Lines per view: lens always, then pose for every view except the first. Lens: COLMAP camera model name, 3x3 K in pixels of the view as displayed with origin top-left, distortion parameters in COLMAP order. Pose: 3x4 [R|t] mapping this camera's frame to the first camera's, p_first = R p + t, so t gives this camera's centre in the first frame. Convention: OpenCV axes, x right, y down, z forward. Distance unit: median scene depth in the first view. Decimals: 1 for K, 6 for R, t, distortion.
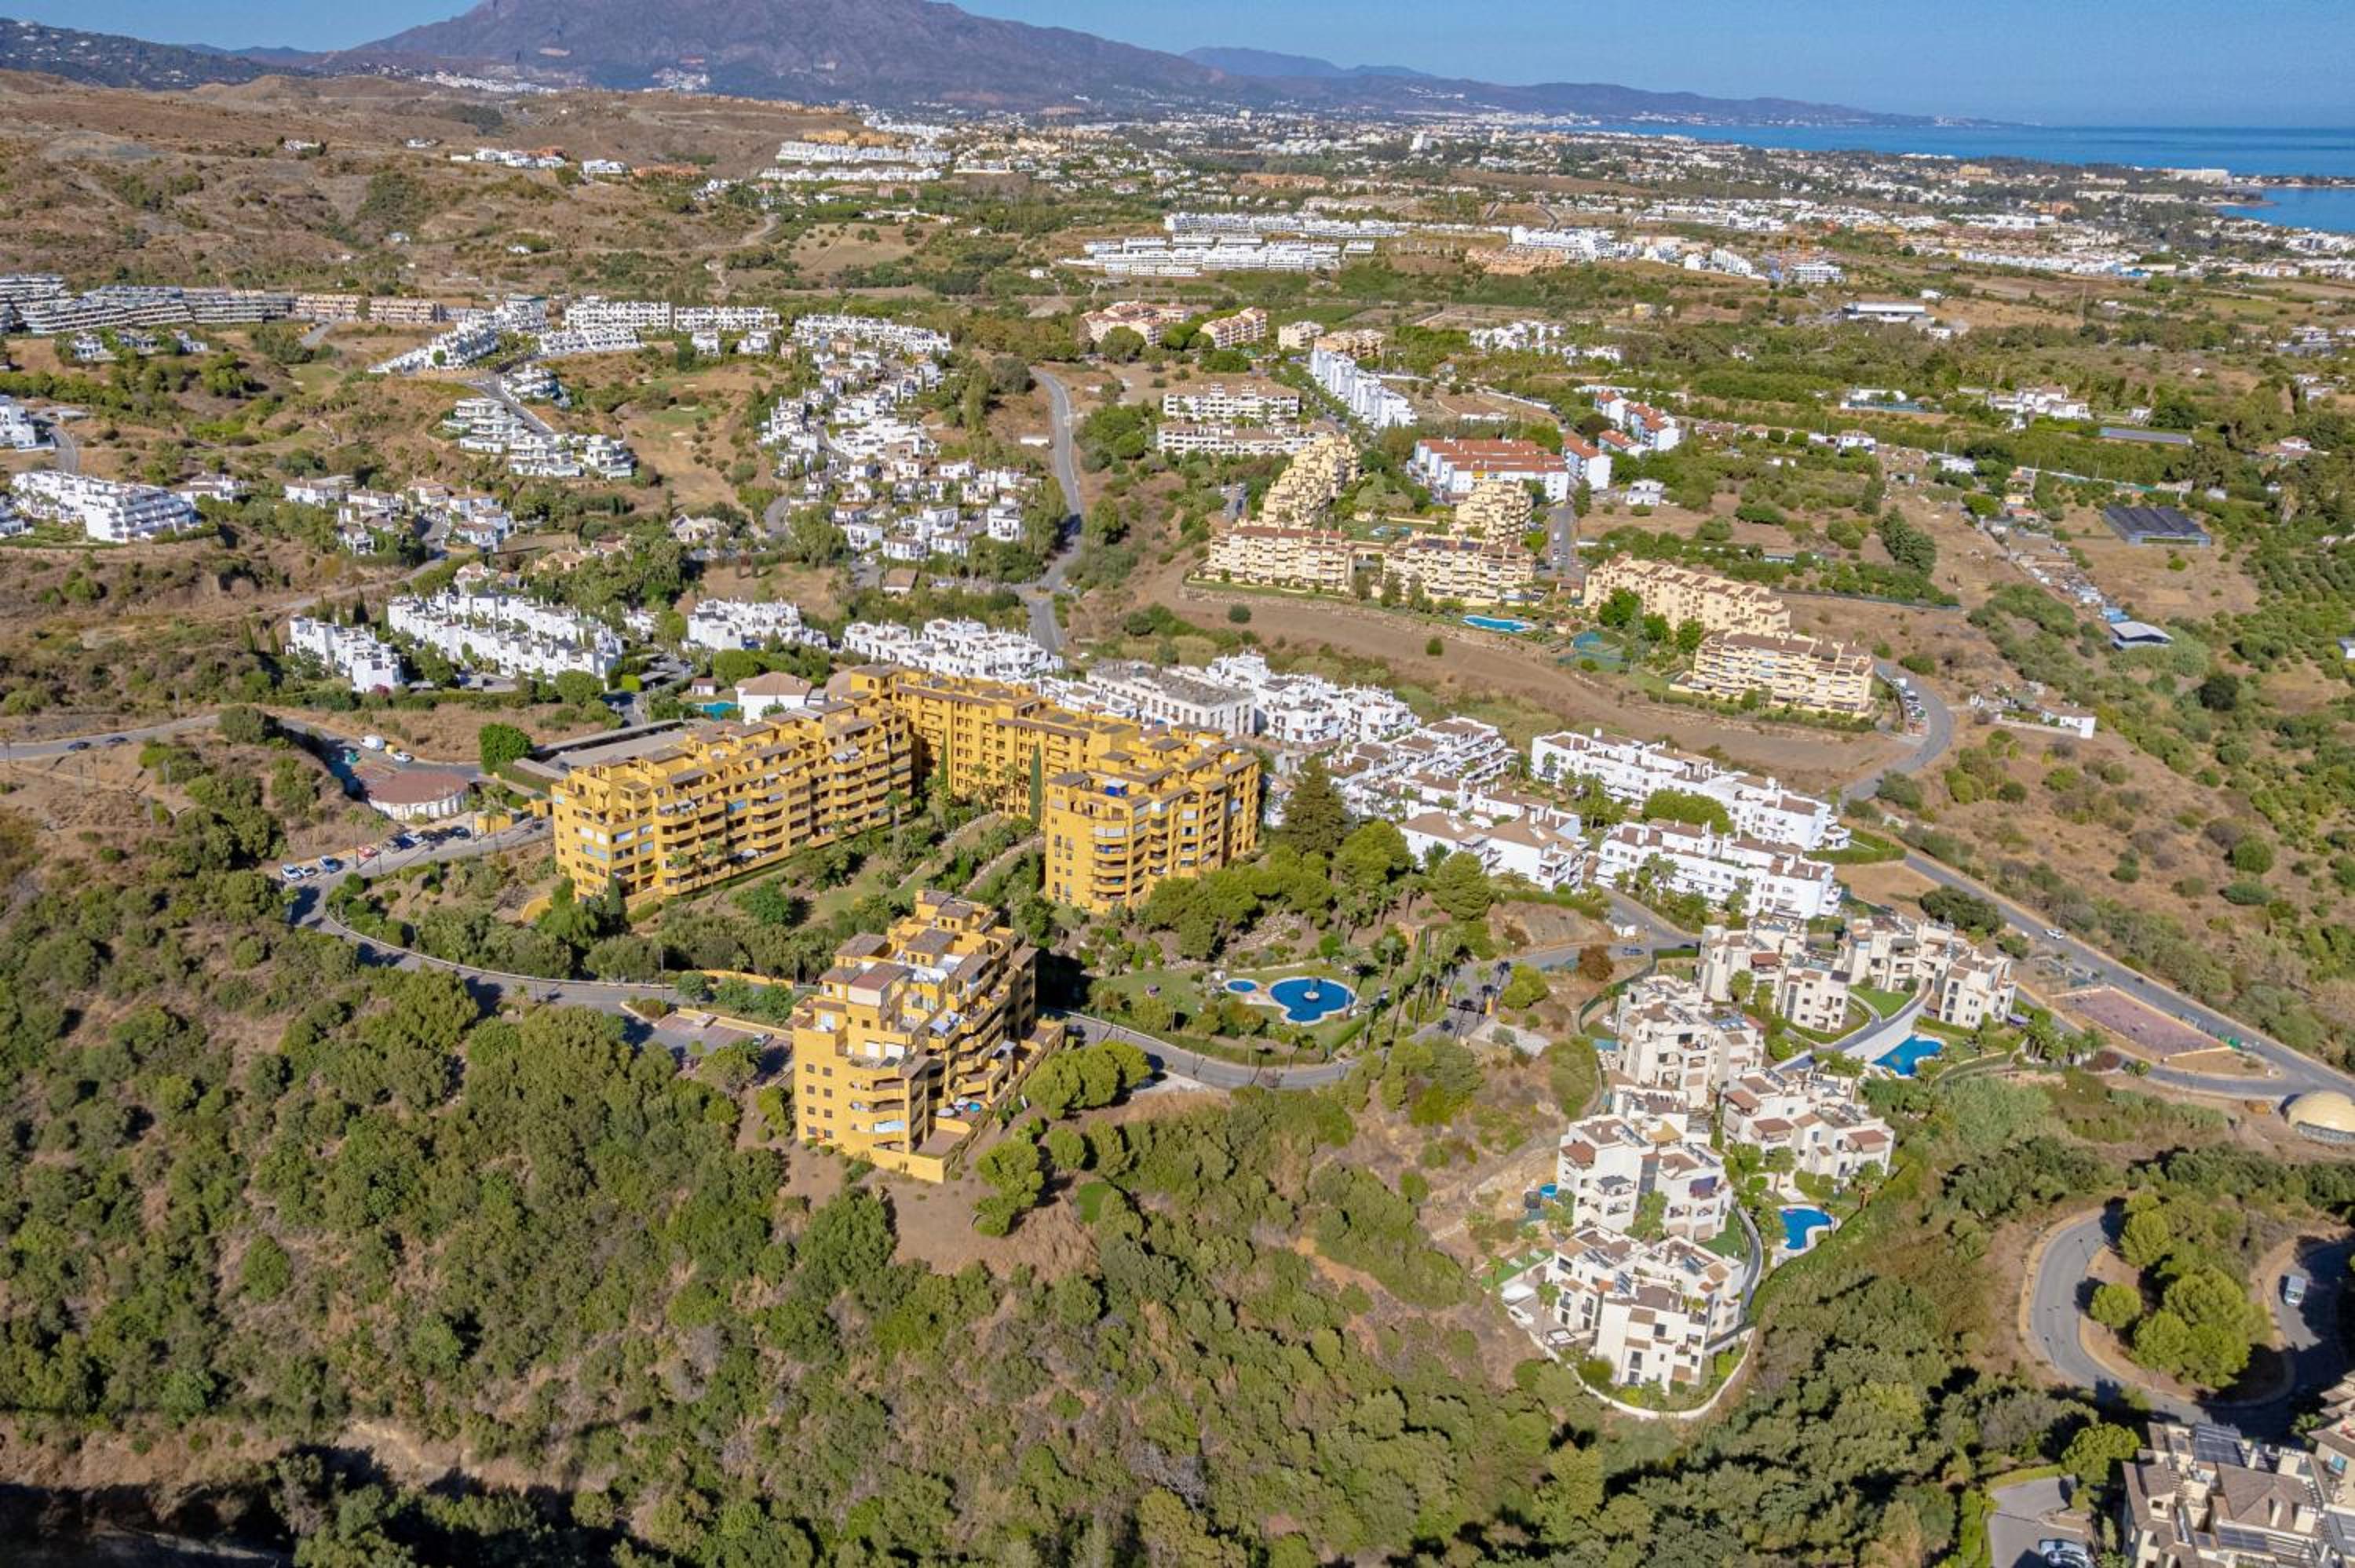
lens RADIAL K [[2011.1, 0, 943.0], [0, 2011.1, 897.0], [0, 0, 1]] dist [-0.052457, -0.002998]
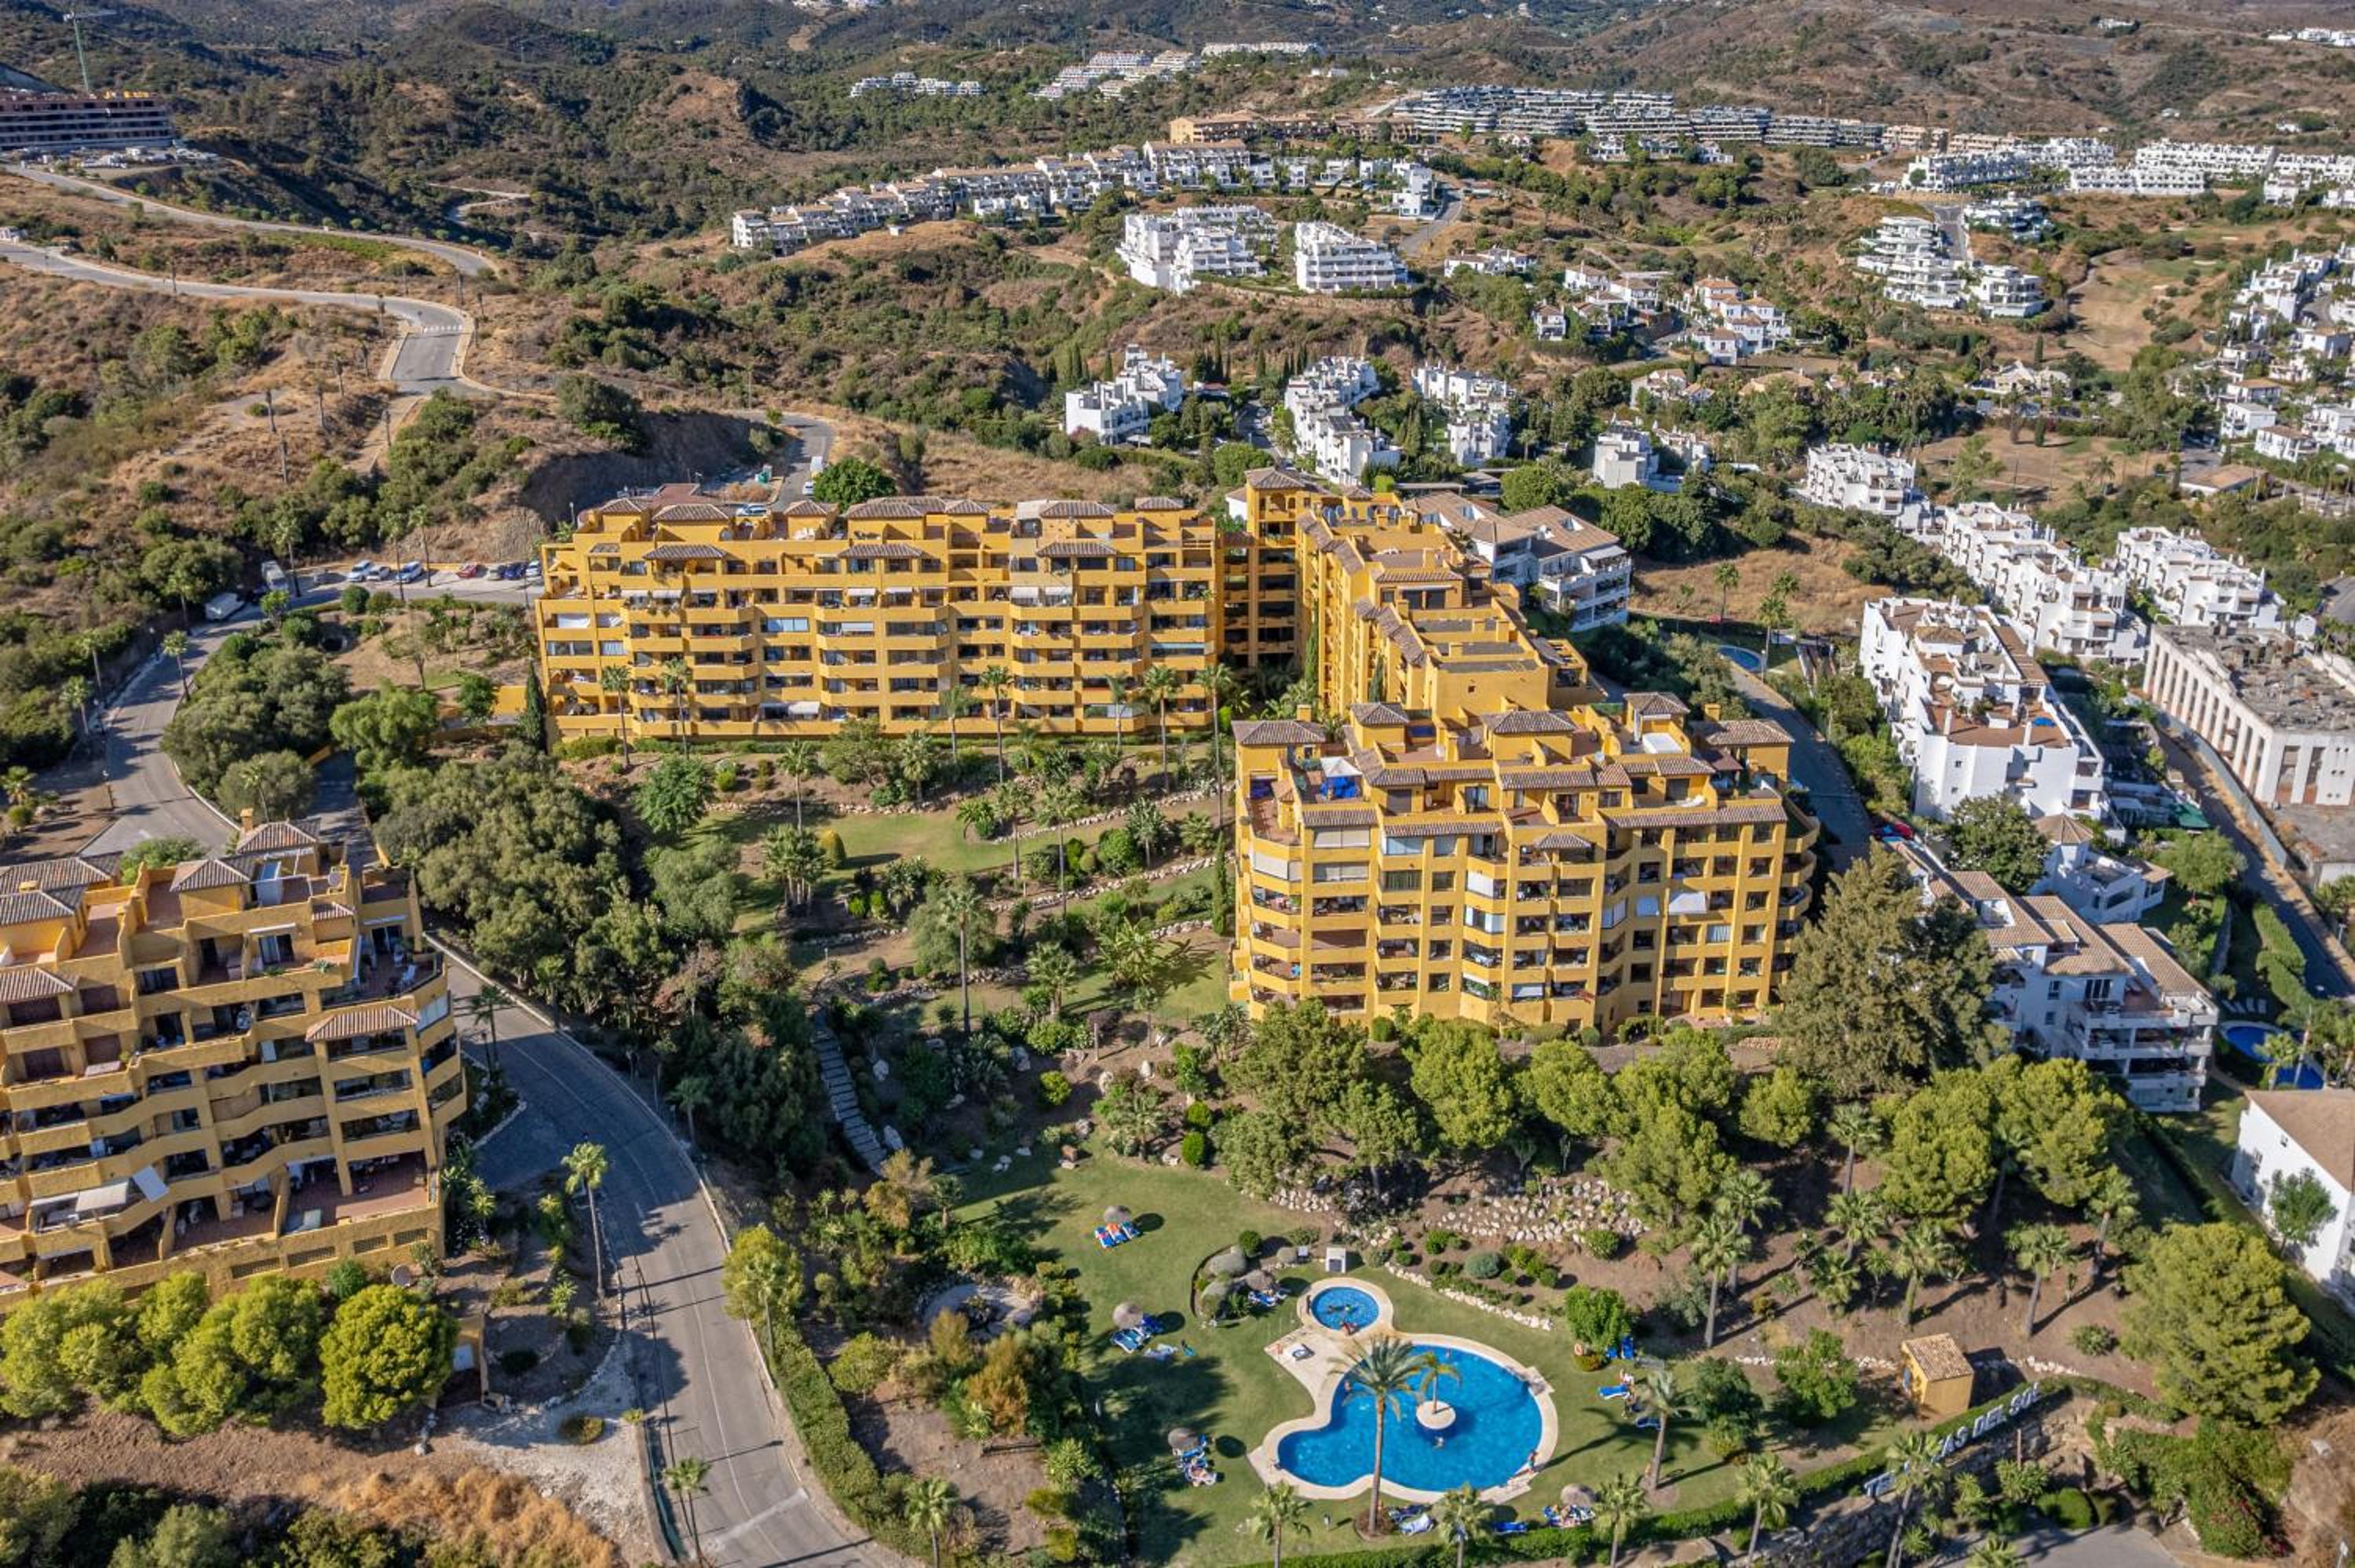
lens RADIAL K [[1819.8, 0, 1206.1], [0, 1819.8, 648.9], [0, 0, 1]] dist [-0.054301, 0.002727]
pose [[0.695227, 0.228169, -0.681615, 0.152044], [-0.257416, 0.964419, 0.060280, -0.044288], [0.671116, 0.133550, 0.729224, 0.296467]]
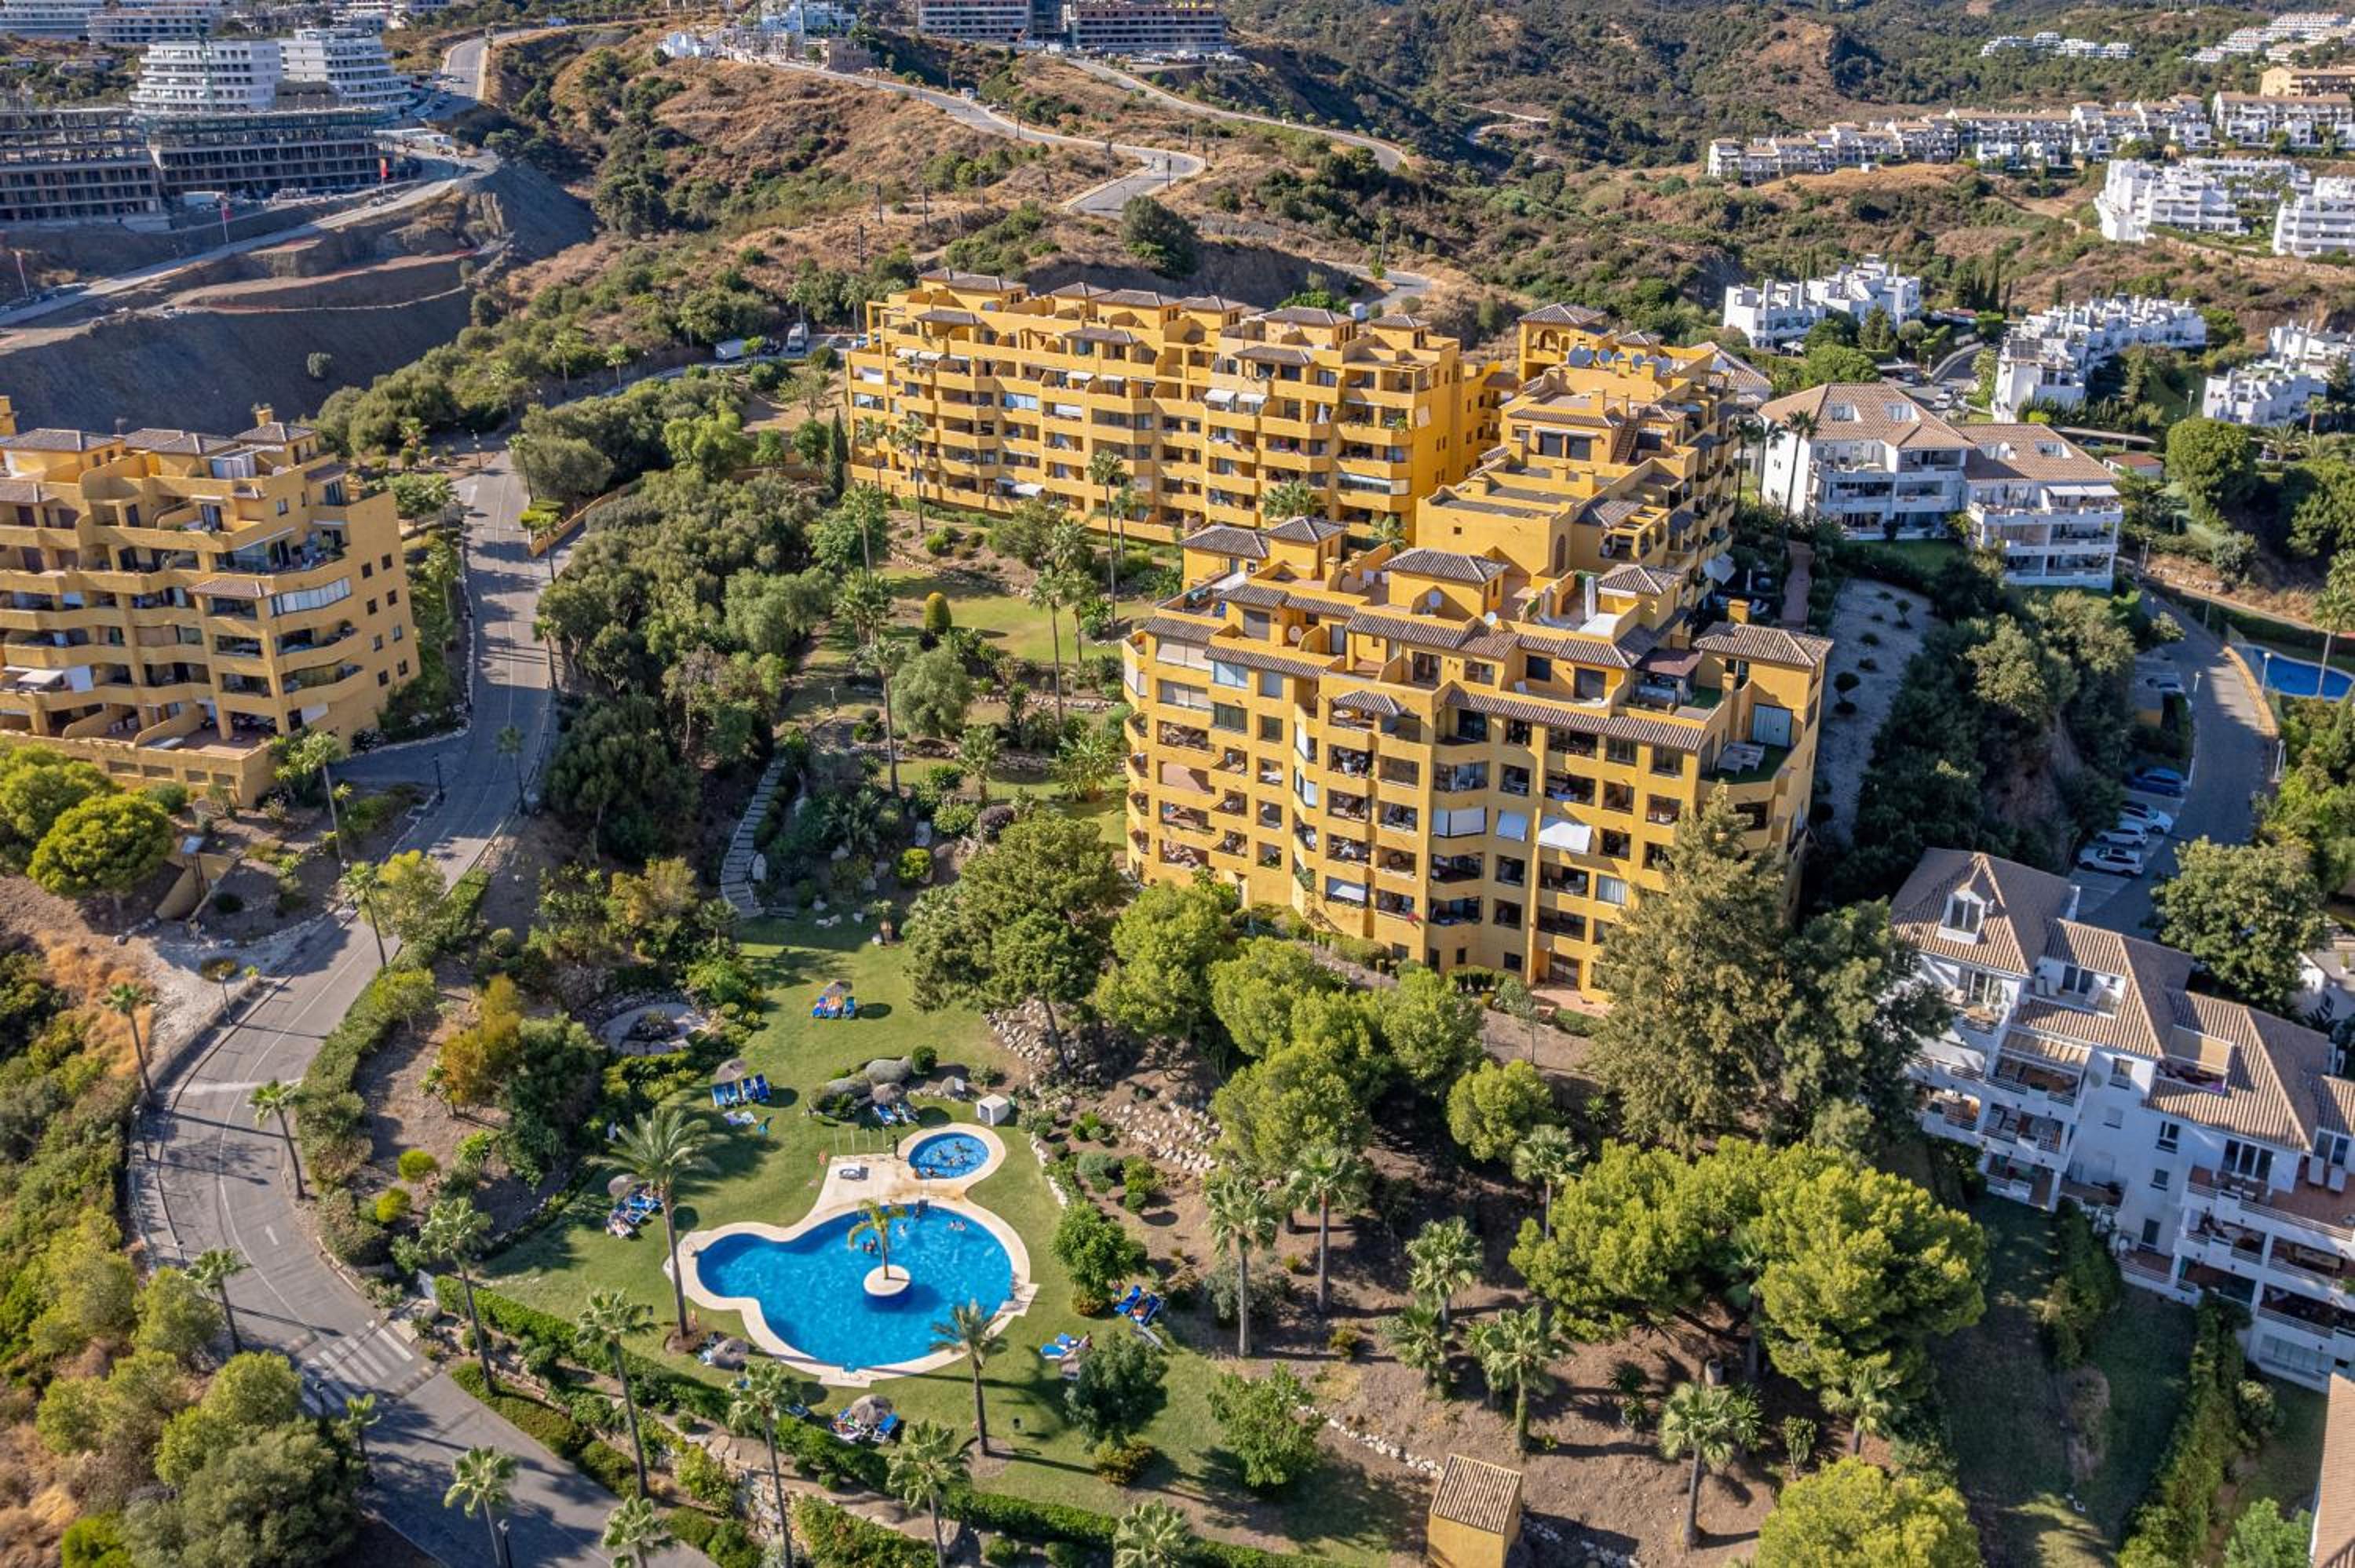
lens RADIAL K [[1836.9, 0, 1236.9], [0, 1836.9, 637.6], [0, 0, 1]] dist [-0.063200, 0.026327]
pose [[0.165120, 0.320414, -0.932775, 0.185982], [-0.356023, 0.901353, 0.246597, -0.059349], [0.919773, 0.291372, 0.262906, 0.402217]]
